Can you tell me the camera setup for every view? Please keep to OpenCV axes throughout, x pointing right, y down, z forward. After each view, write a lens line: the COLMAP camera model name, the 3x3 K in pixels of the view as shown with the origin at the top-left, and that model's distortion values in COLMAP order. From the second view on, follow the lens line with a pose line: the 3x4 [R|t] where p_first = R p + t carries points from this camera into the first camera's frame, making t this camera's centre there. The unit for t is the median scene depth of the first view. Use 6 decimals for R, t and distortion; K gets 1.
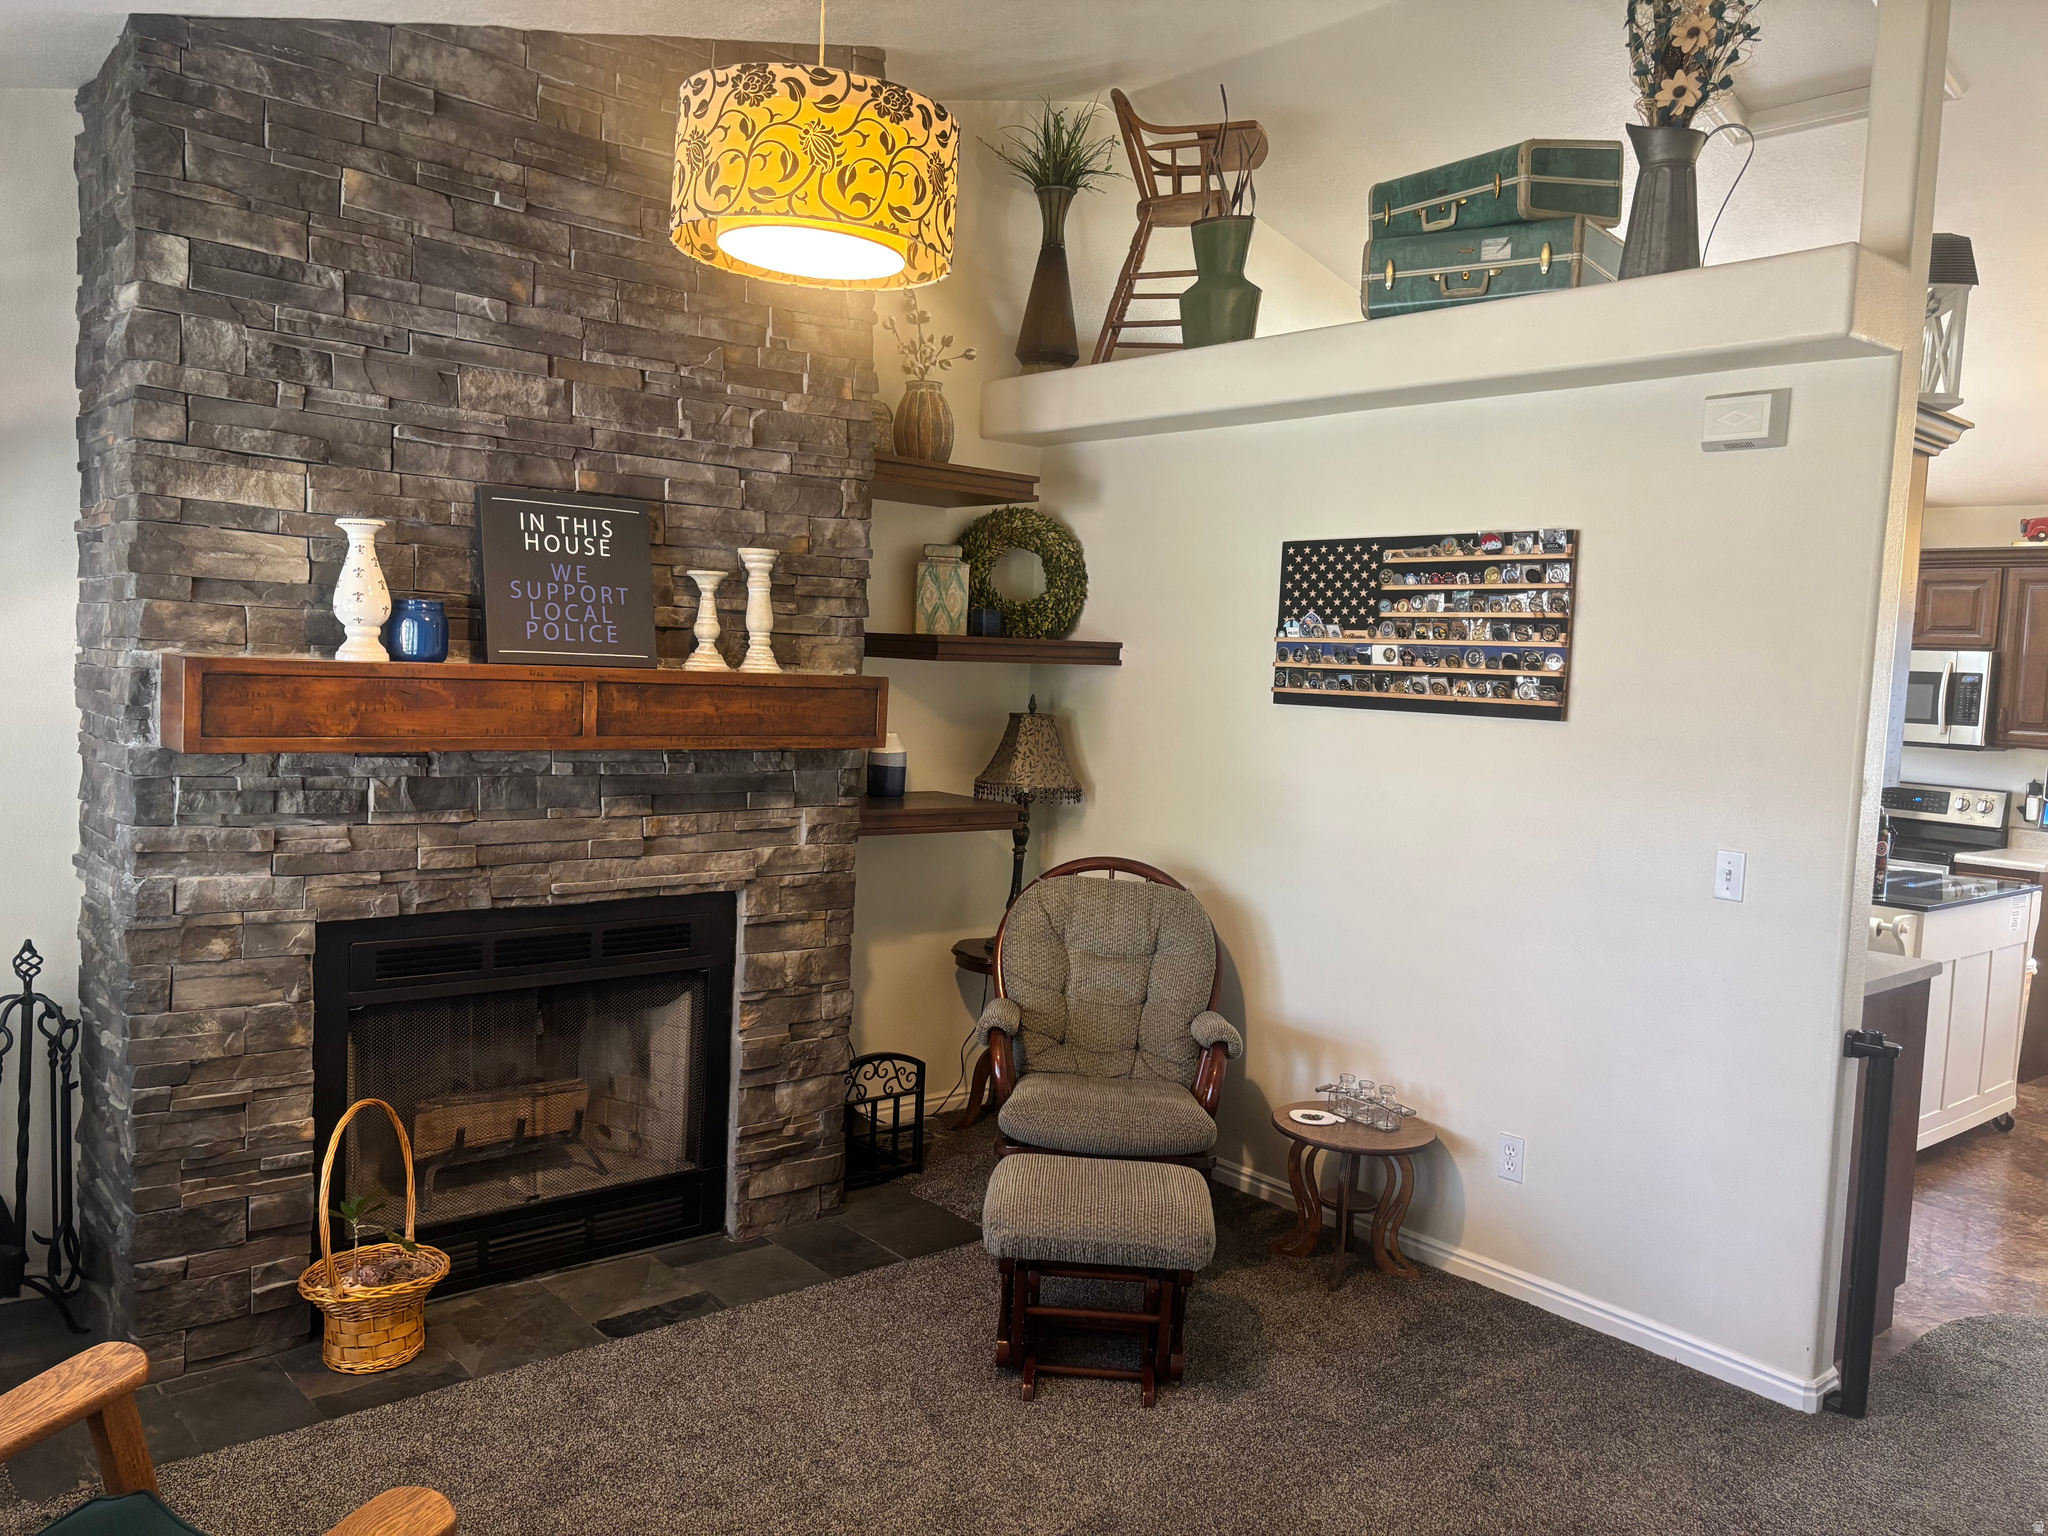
lens RADIAL K [[1561.8, 0, 1006.5], [0, 1561.8, 774.0], [0, 0, 1]] dist [0.047856, -0.069704]
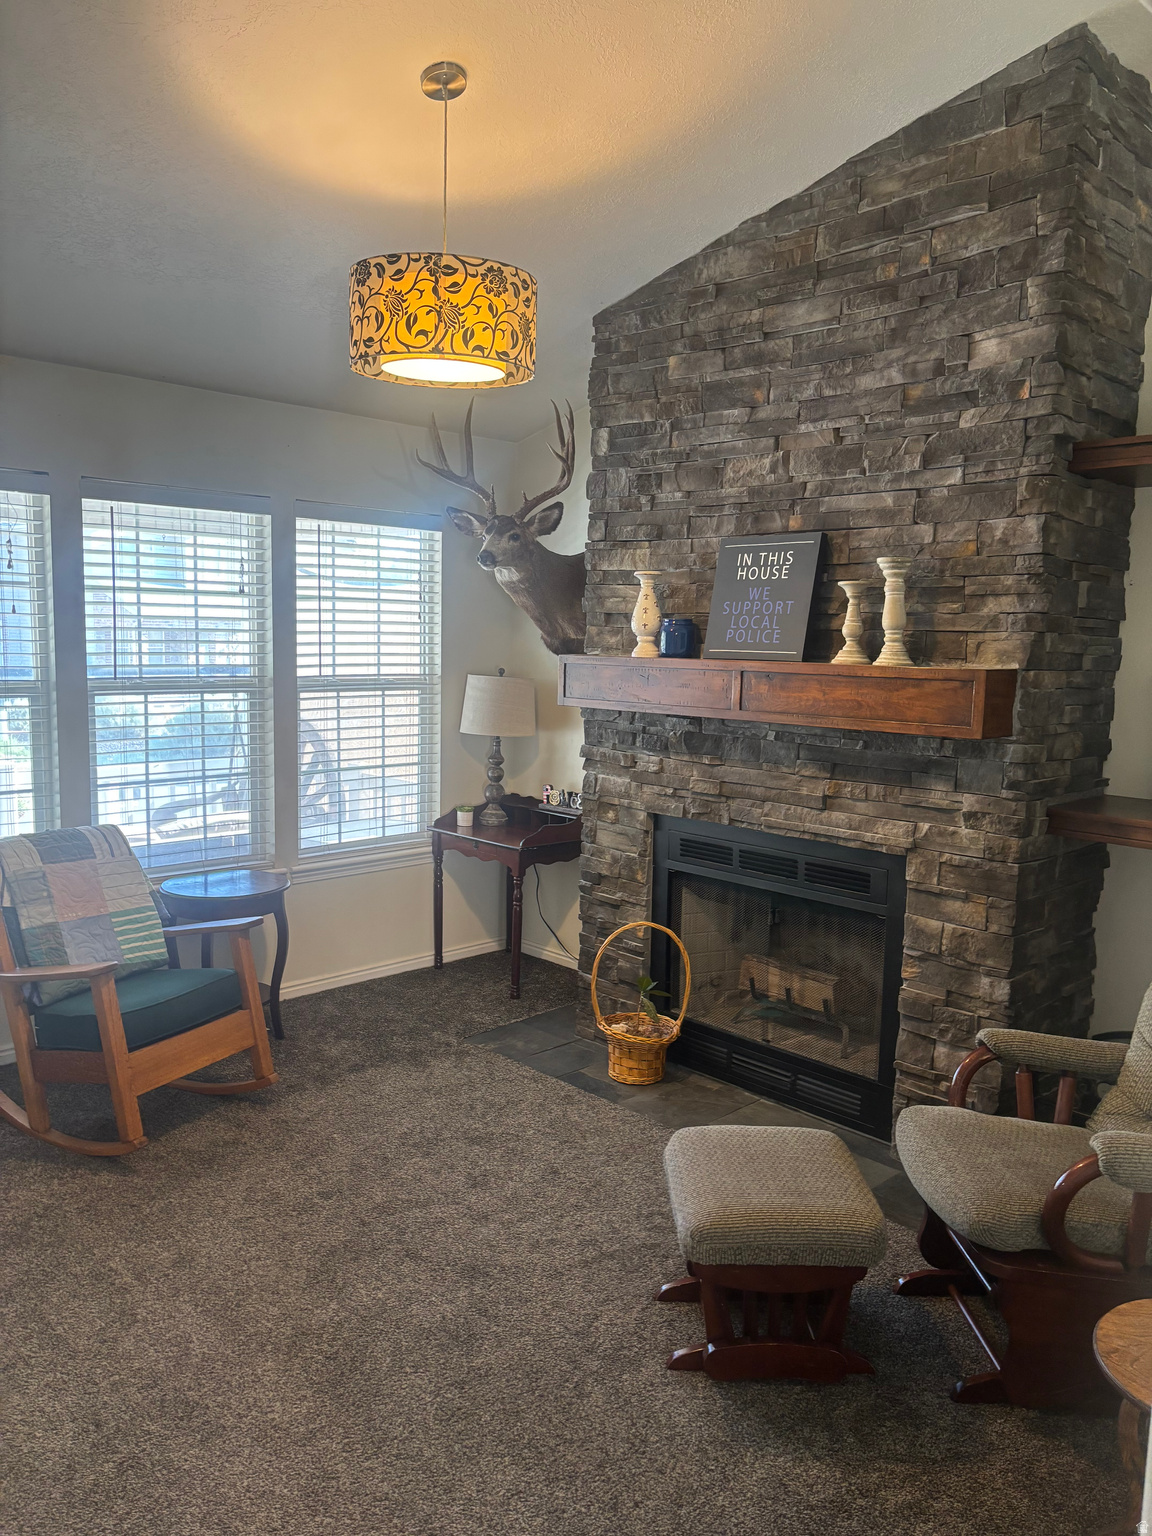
lens RADIAL K [[1125.0, 0, 553.1], [0, 1125.0, 770.6], [0, 0, 1]] dist [0.121075, -0.340305]
pose [[0.067221, 0.078941, -0.994610, 0.691912], [-0.096077, 0.992745, 0.072300, -0.025926], [0.993101, 0.090699, 0.074318, 0.728506]]
